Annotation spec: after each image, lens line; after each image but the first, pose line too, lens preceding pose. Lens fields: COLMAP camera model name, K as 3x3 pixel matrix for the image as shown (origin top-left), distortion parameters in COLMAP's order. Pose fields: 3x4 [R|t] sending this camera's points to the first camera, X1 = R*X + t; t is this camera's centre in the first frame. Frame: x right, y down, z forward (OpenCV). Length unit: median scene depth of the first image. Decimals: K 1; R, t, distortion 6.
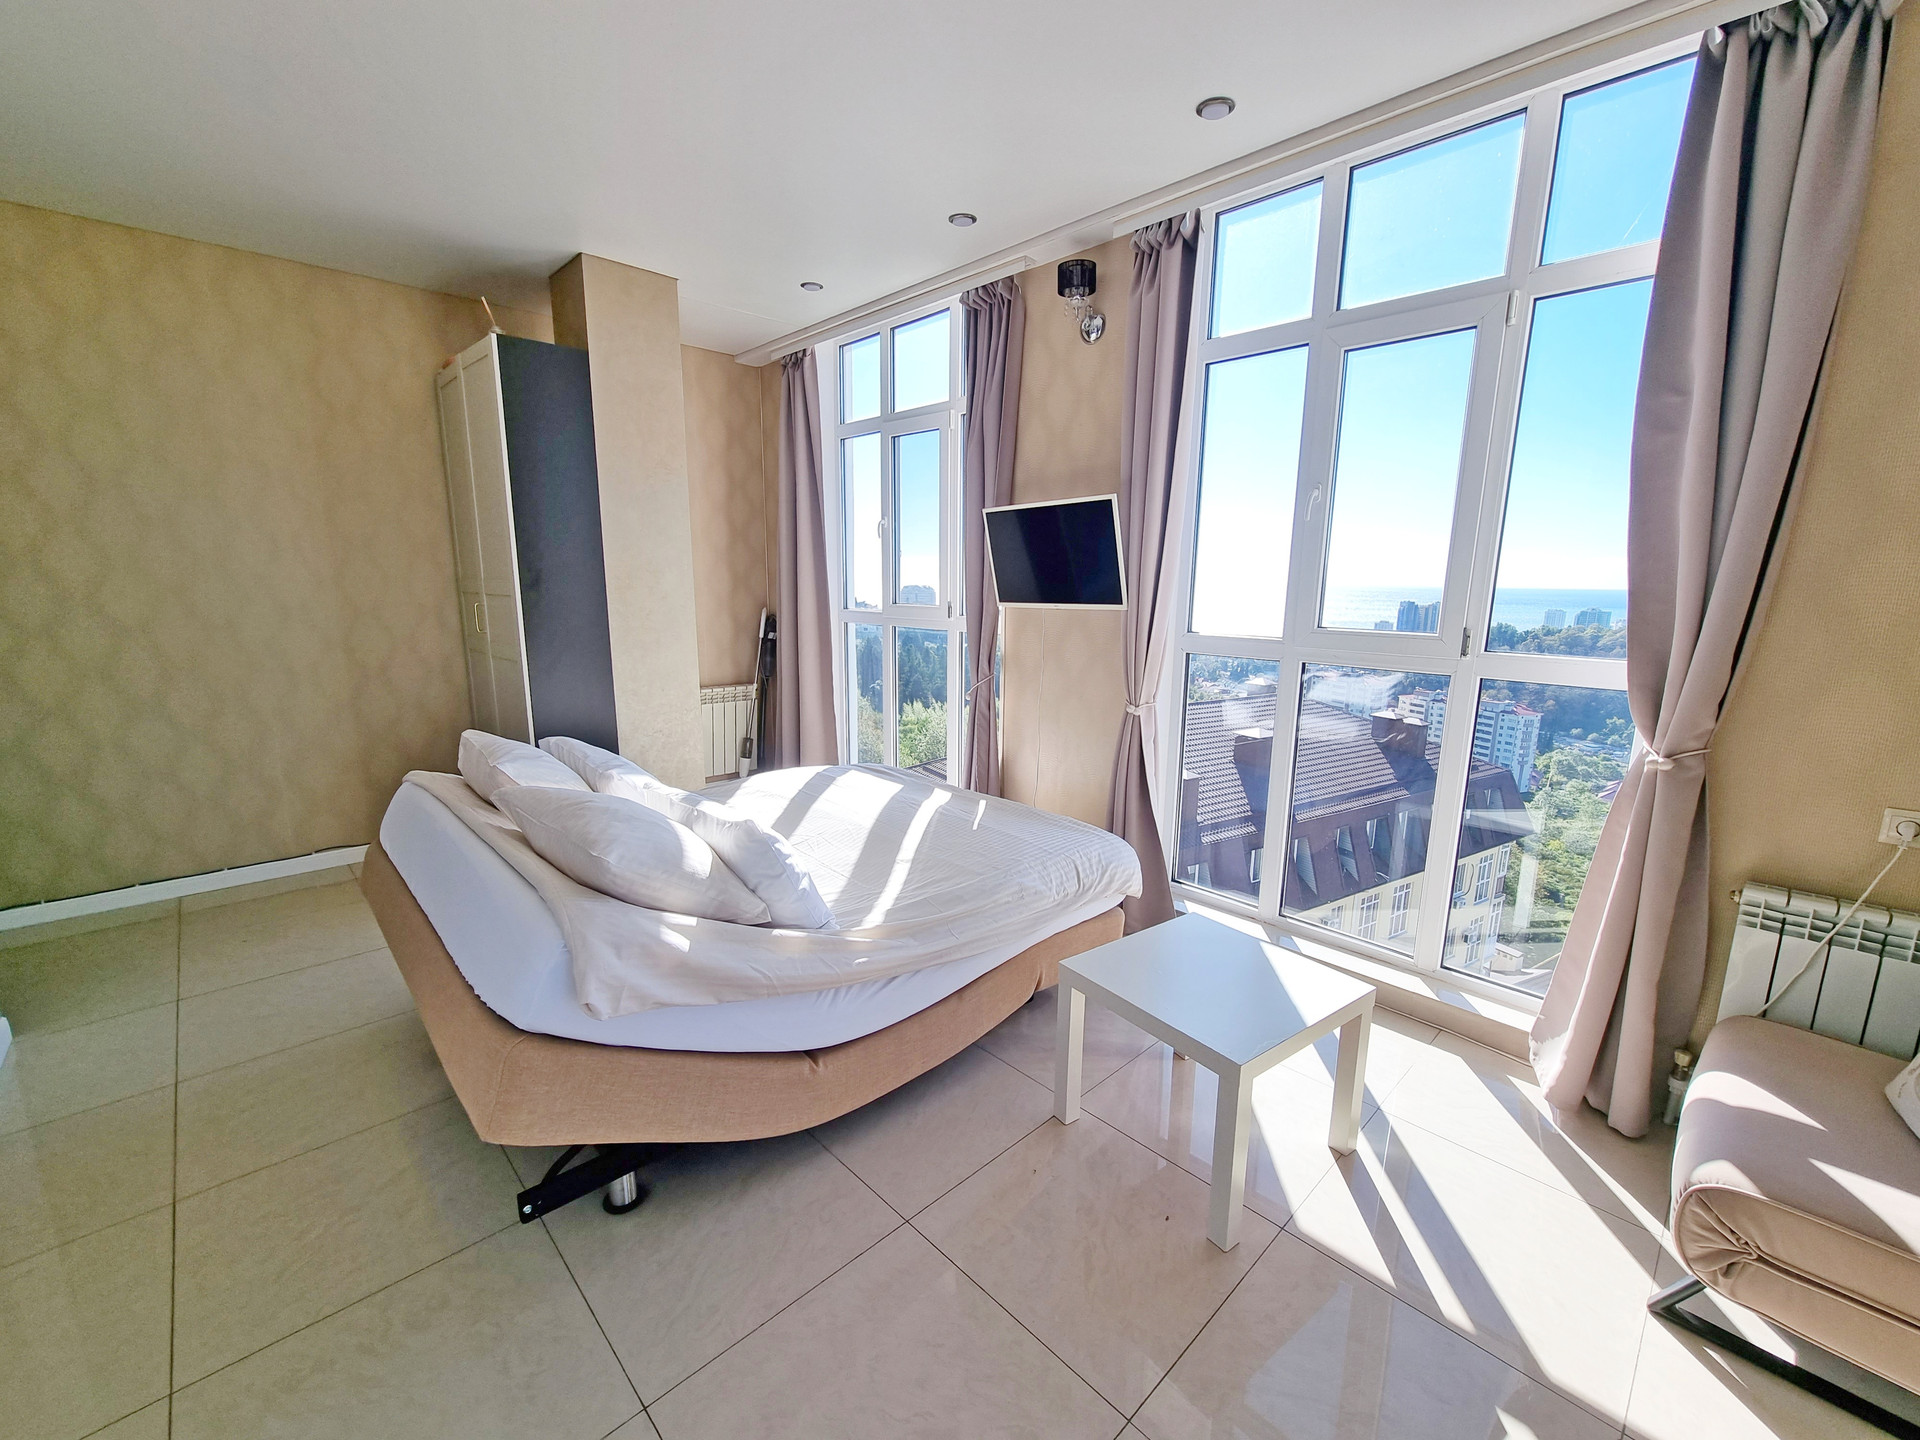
lens RADIAL K [[788.8, 0, 963.3], [0, 788.8, 732.7], [0, 0, 1]] dist [-0.007009, 0.001314]
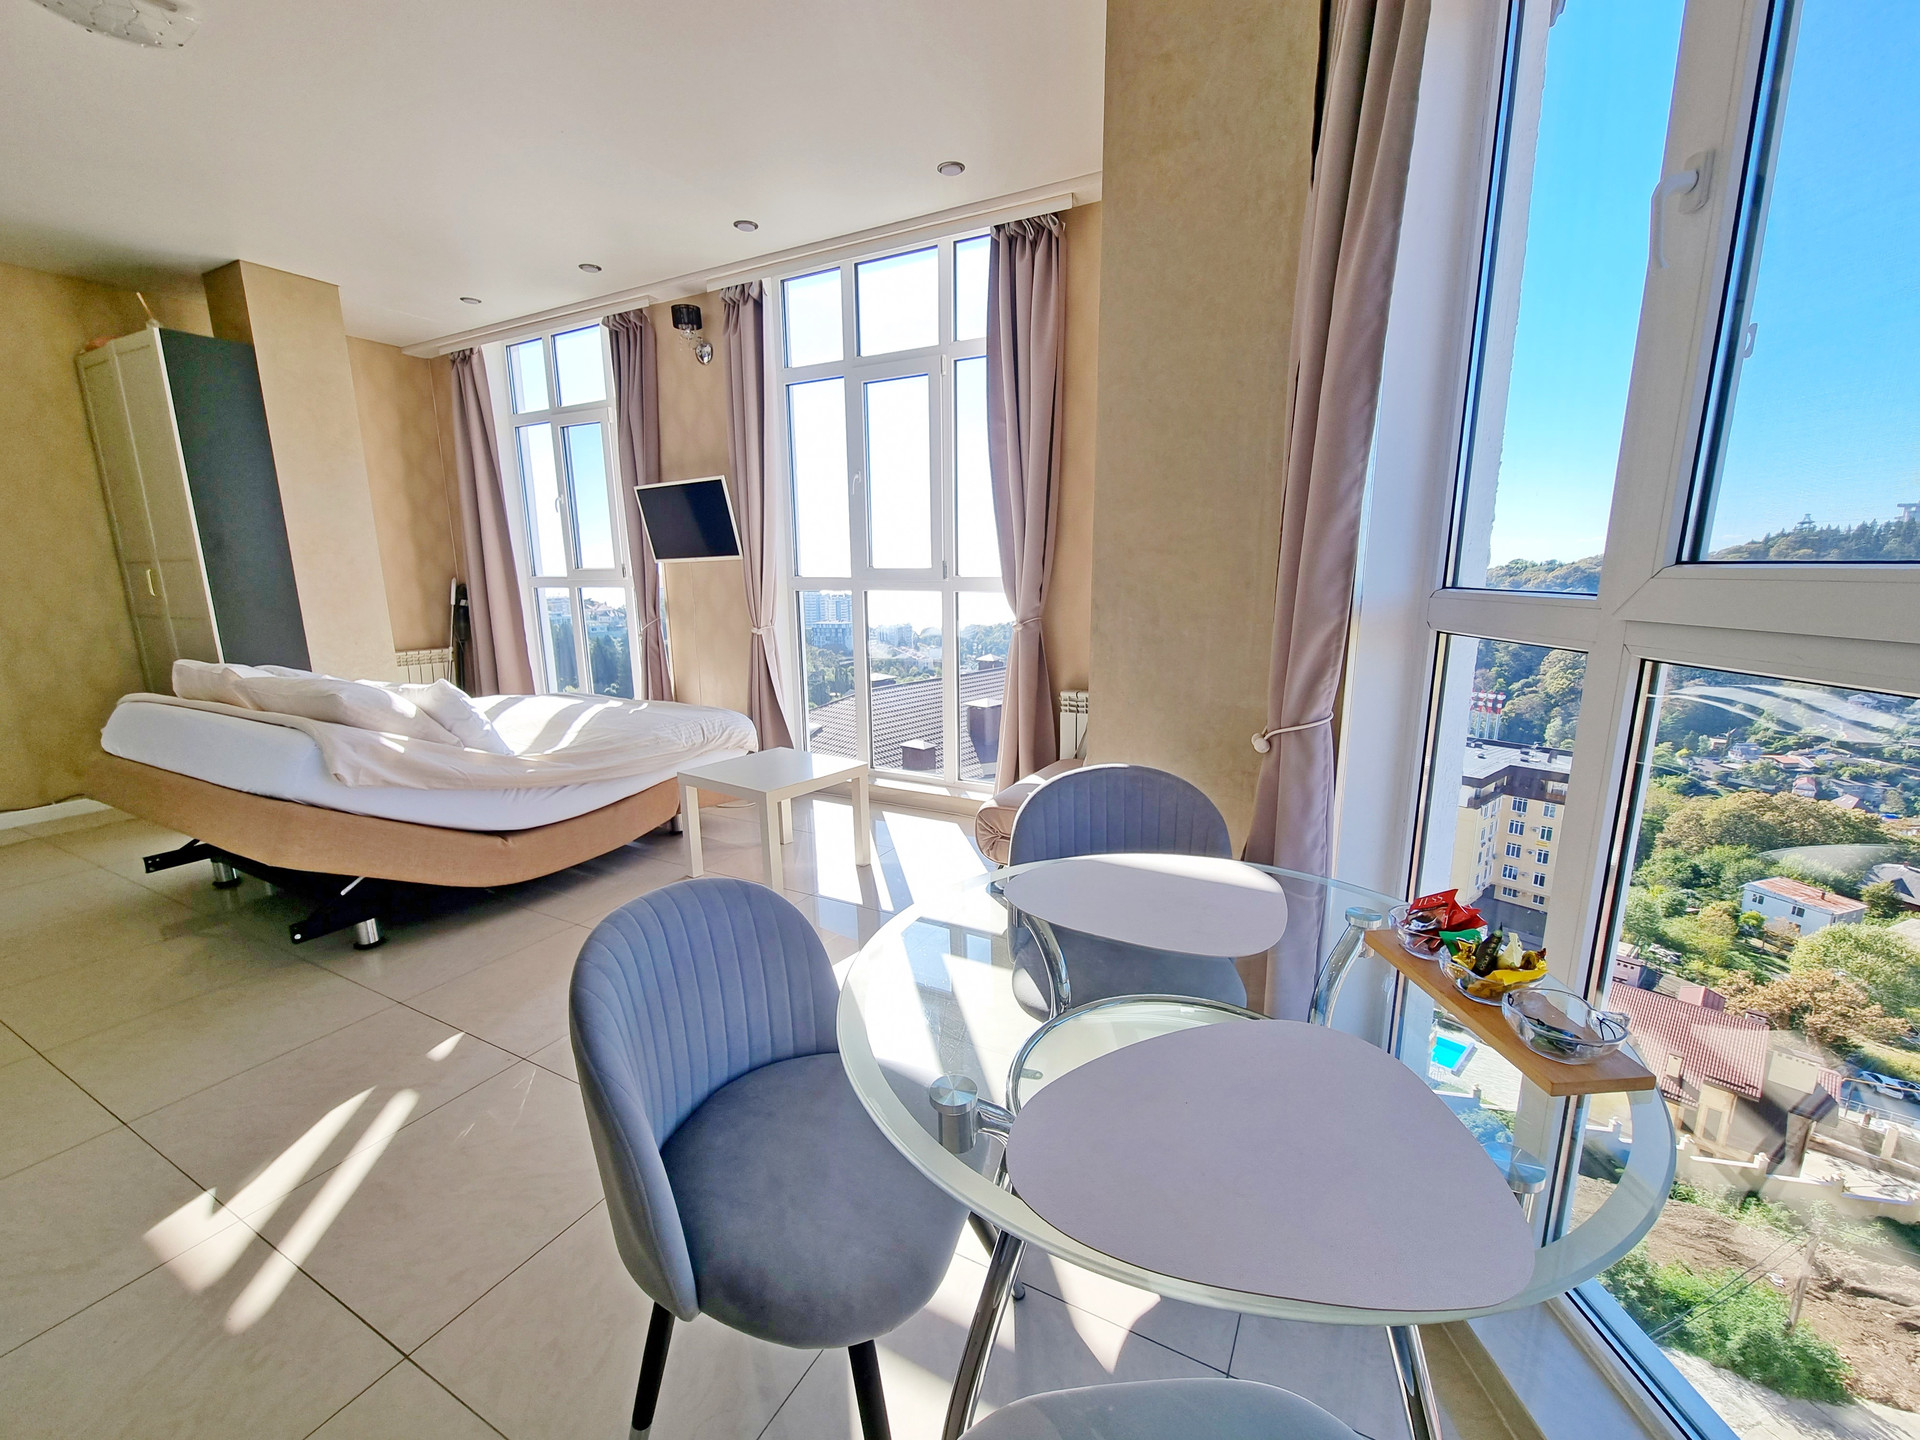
lens RADIAL K [[788.8, 0, 963.3], [0, 788.8, 732.7], [0, 0, 1]] dist [-0.007009, 0.001314]
pose [[0.950805, -0.082622, 0.298569, 0.119446], [0.078927, 0.996581, 0.024435, 0.130731], [-0.299567, 0.000333, 0.954075, -0.399164]]
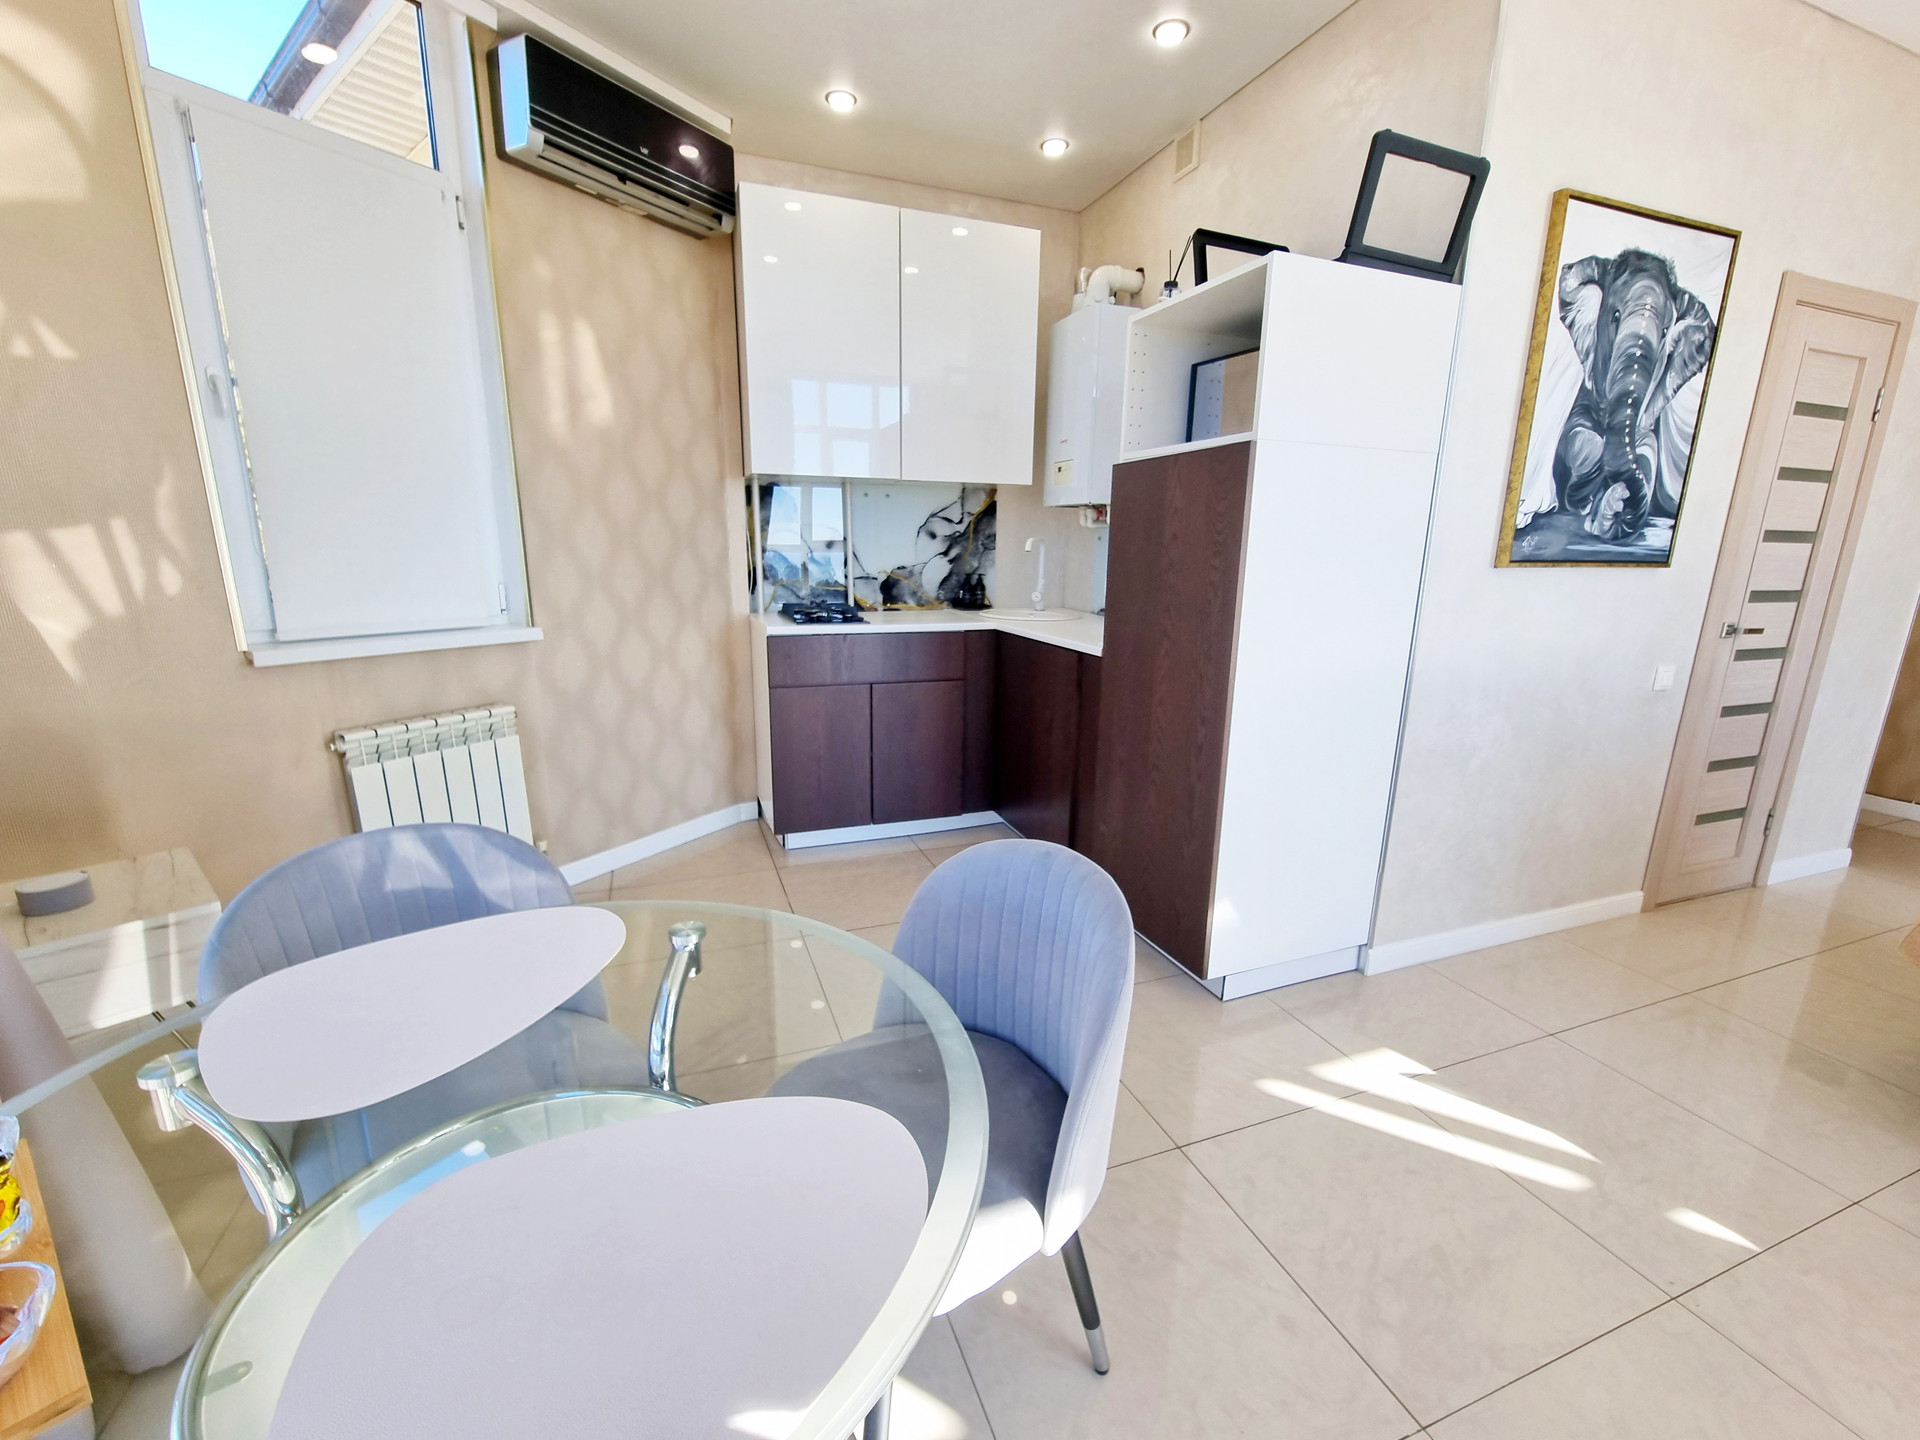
lens RADIAL K [[788.8, 0, 963.3], [0, 788.8, 732.7], [0, 0, 1]] dist [-0.007009, 0.001314]
pose [[-0.395907, 0.195250, -0.897293, 0.397554], [-0.195599, 0.936780, 0.290145, 0.056187], [0.897217, 0.290380, -0.332687, 0.001004]]
